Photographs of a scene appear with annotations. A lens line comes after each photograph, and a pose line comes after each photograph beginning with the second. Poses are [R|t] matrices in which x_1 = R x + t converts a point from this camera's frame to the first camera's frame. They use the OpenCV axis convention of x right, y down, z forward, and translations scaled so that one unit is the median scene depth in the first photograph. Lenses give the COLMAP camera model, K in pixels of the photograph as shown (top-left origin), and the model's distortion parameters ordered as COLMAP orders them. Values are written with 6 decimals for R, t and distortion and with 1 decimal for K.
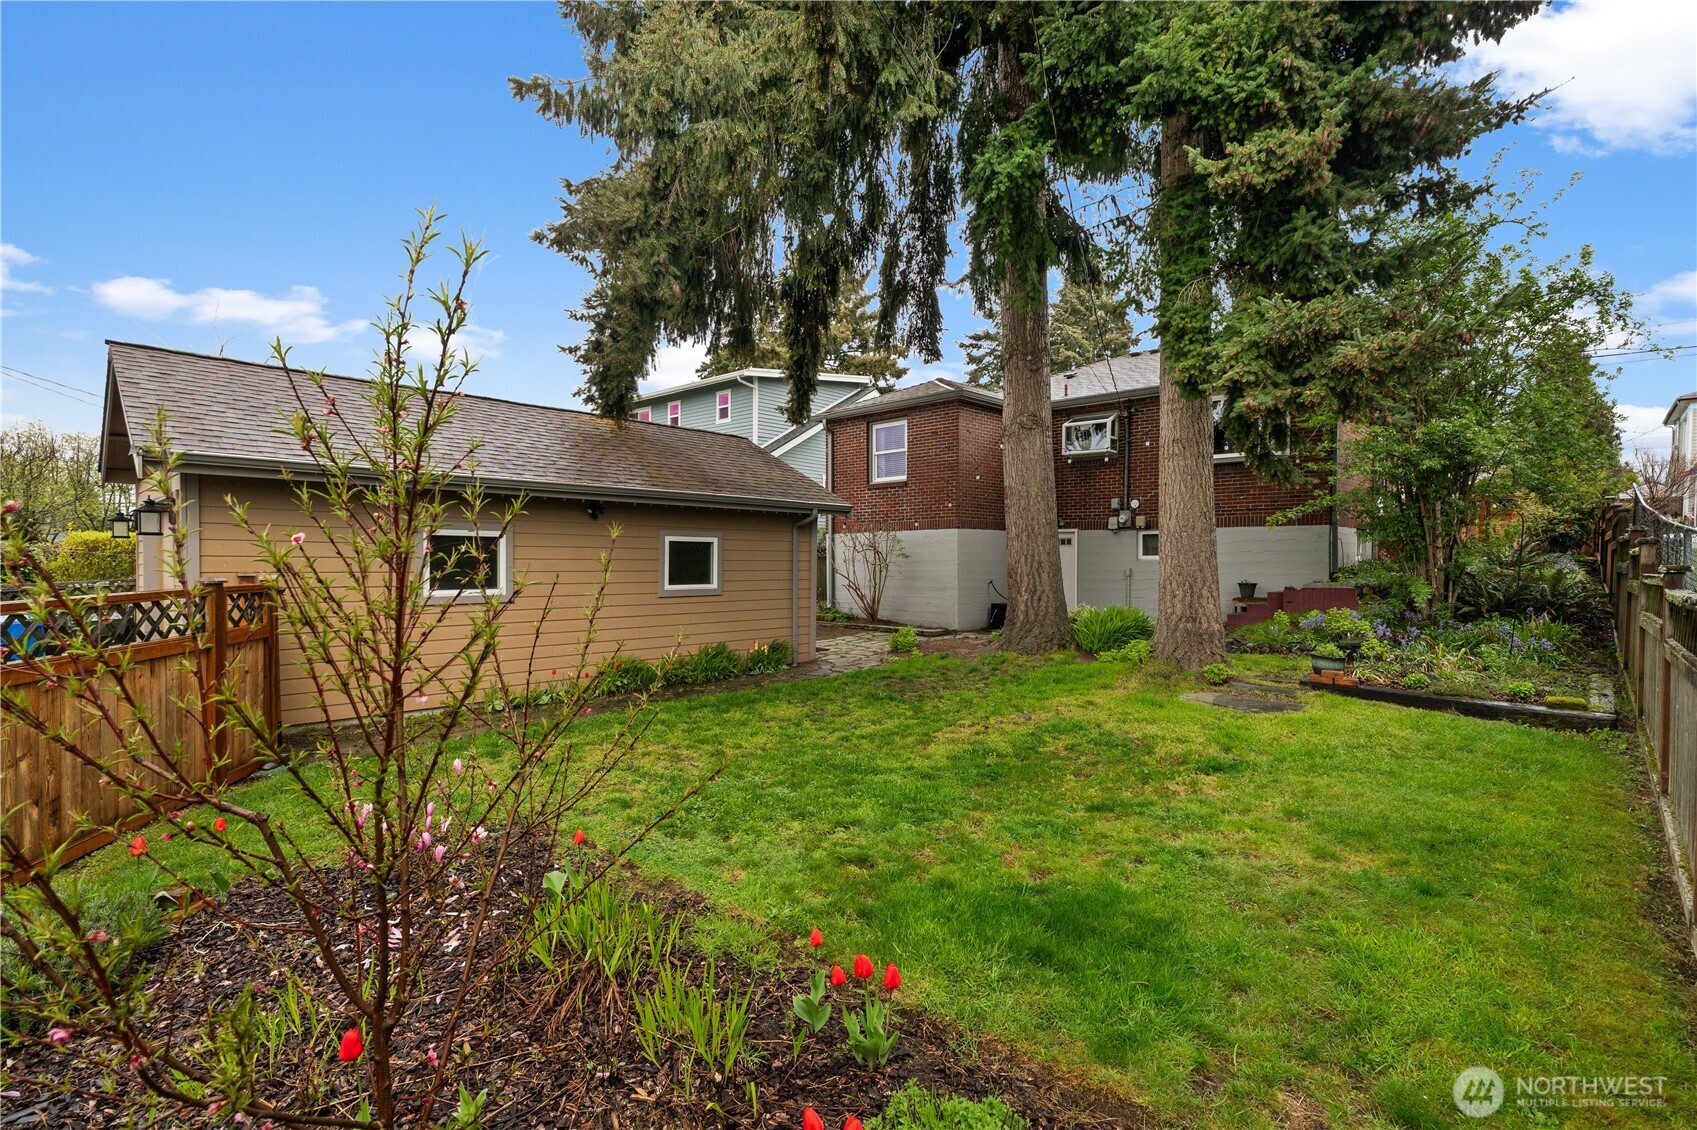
lens RADIAL K [[768.9, 0, 848.5], [0, 768.9, 565.0], [0, 0, 1]] dist [-0.001622, -0.000091]
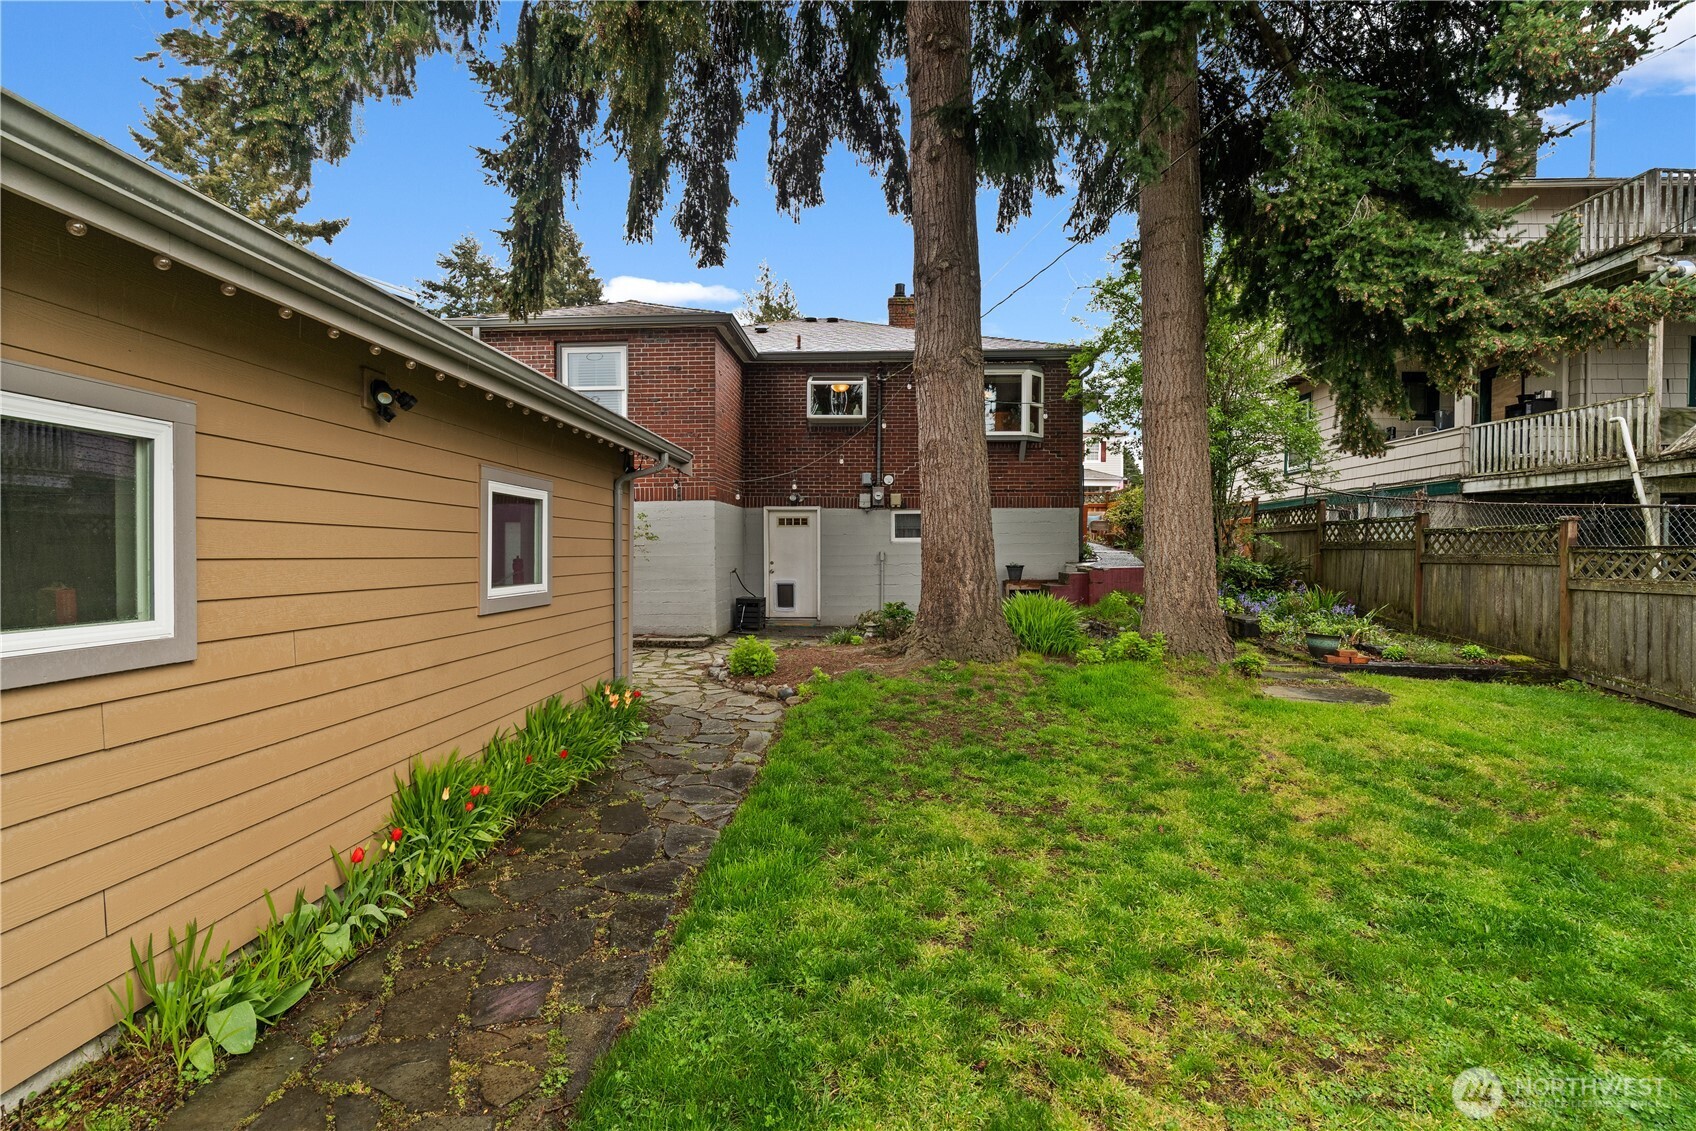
lens RADIAL K [[768.5, 0, 848.0], [0, 768.5, 565.5], [0, 0, 1]] dist [-0.001622, -0.000091]
pose [[0.761519, -0.017144, 0.647916, -0.265100], [0.006955, 0.999809, 0.018281, 0.004060], [-0.648106, -0.009415, 0.761492, 0.367969]]
